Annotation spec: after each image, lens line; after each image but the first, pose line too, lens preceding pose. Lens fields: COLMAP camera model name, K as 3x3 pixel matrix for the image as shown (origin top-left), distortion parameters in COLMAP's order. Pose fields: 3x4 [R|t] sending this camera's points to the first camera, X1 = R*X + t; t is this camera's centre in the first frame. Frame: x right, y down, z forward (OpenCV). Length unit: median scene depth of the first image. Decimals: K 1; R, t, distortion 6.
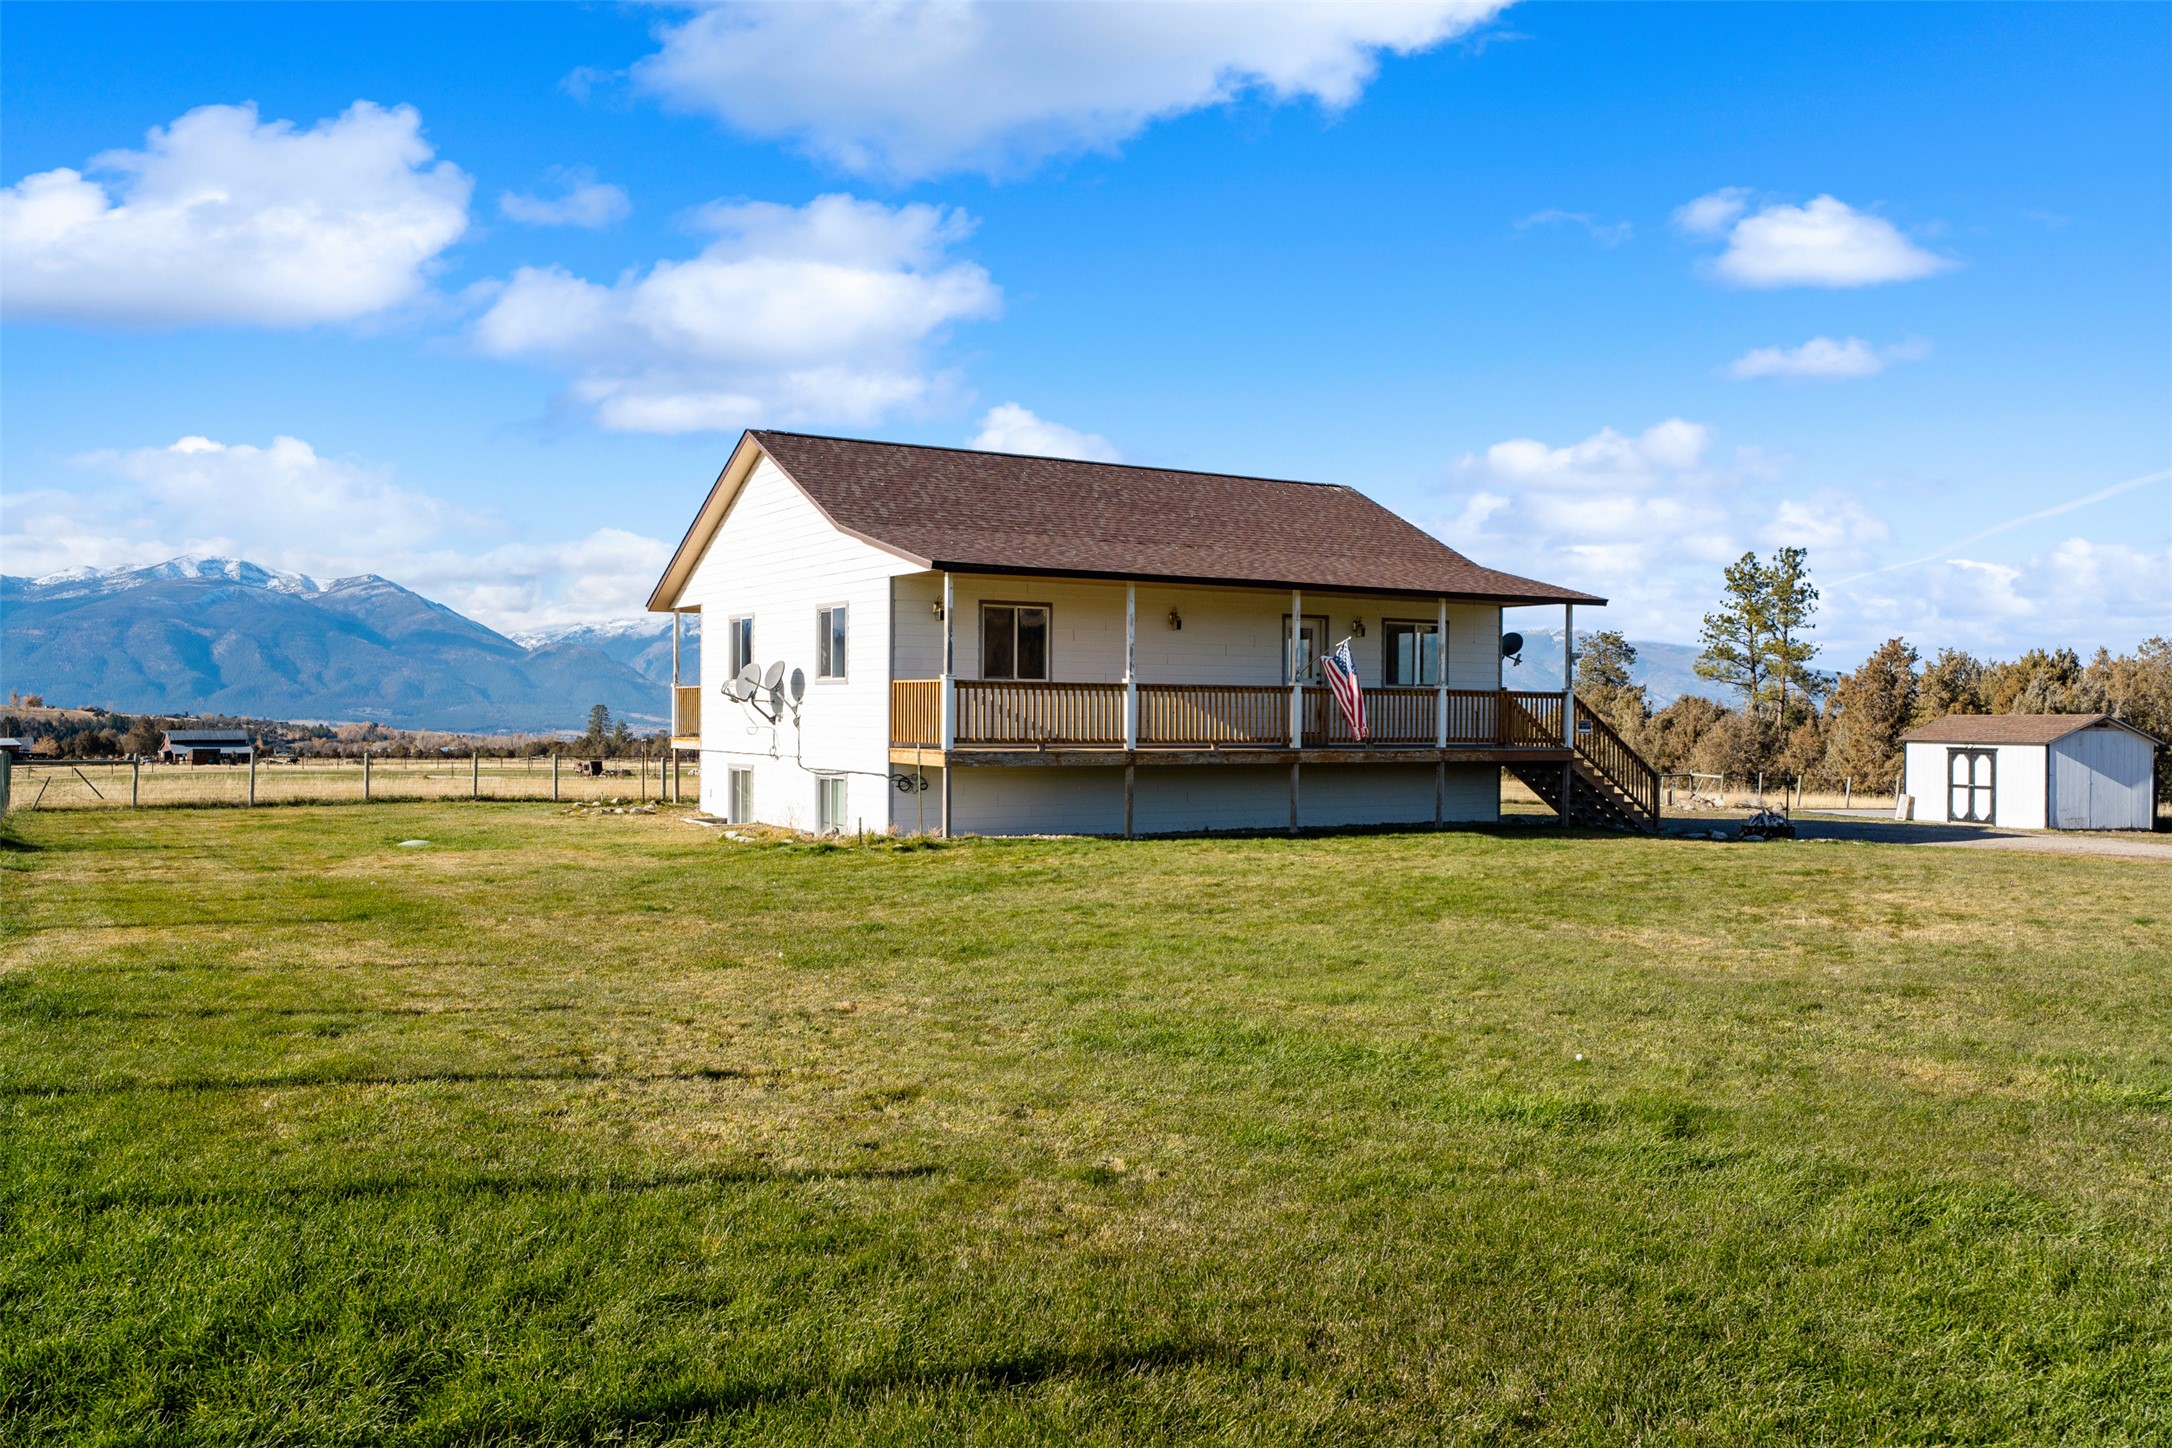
lens RADIAL K [[1711.1, 0, 1086.0], [0, 1711.1, 724.0], [0, 0, 1]] dist [0.004485, -0.000430]
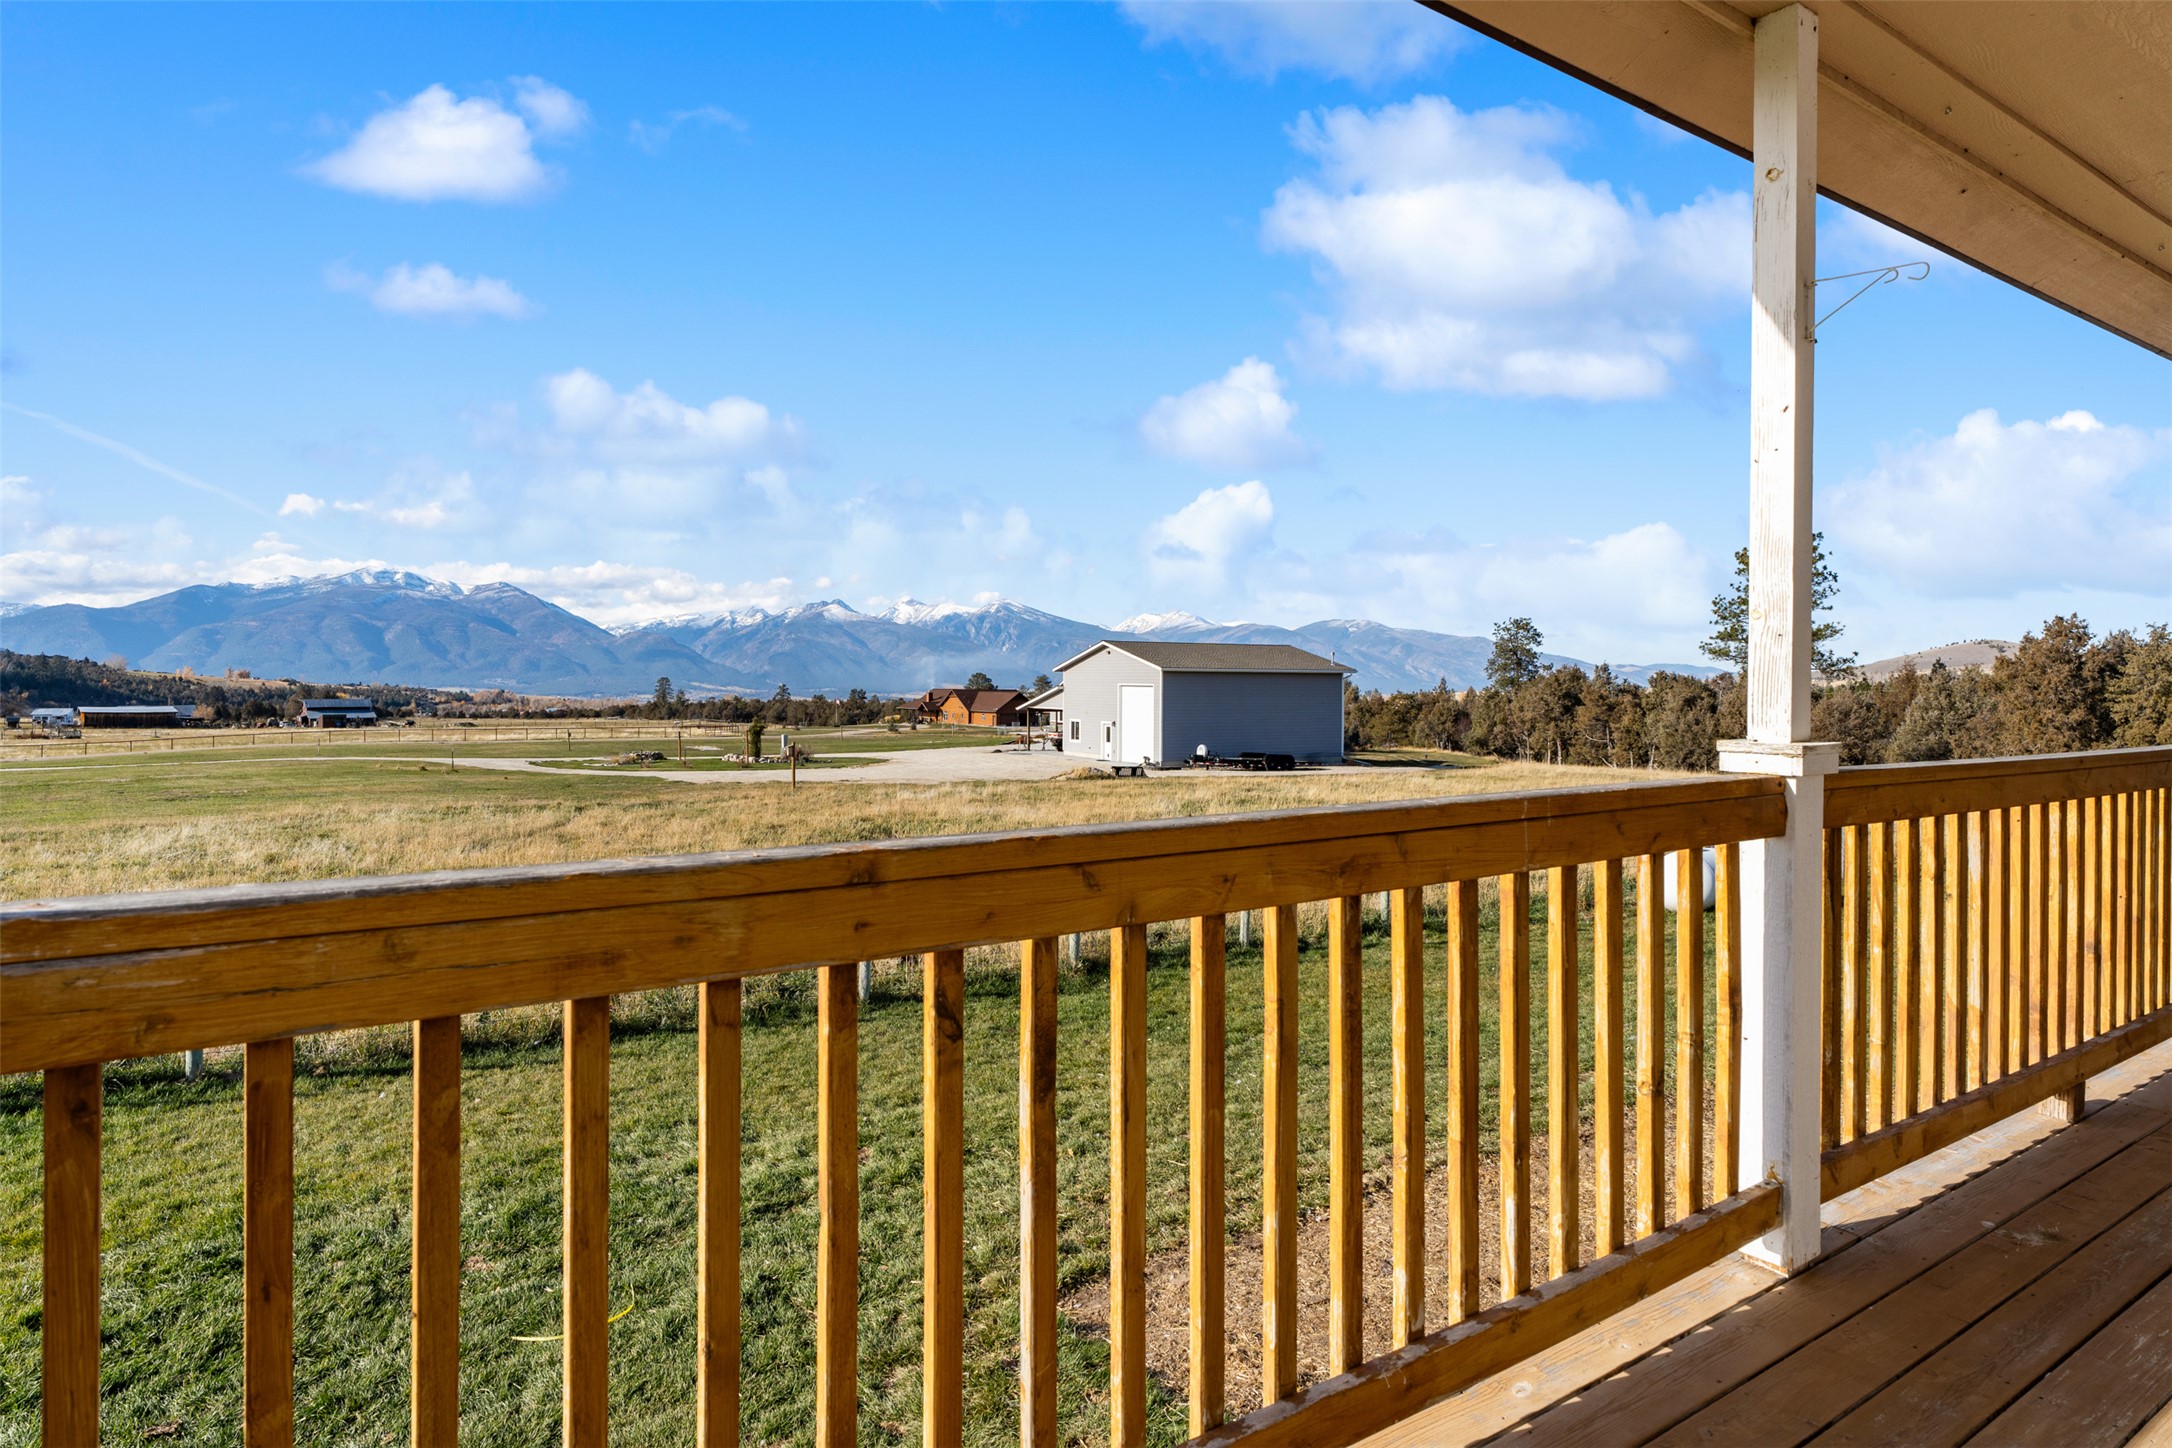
lens RADIAL K [[1209.7, 0, 1079.6], [0, 1209.7, 693.1], [0, 0, 1]] dist [-0.002912, -0.000287]
pose [[0.998732, -0.001100, 0.050331, -0.070510], [0.000953, 0.999995, 0.002940, -0.009247], [-0.050333, -0.002889, 0.998728, 0.335354]]
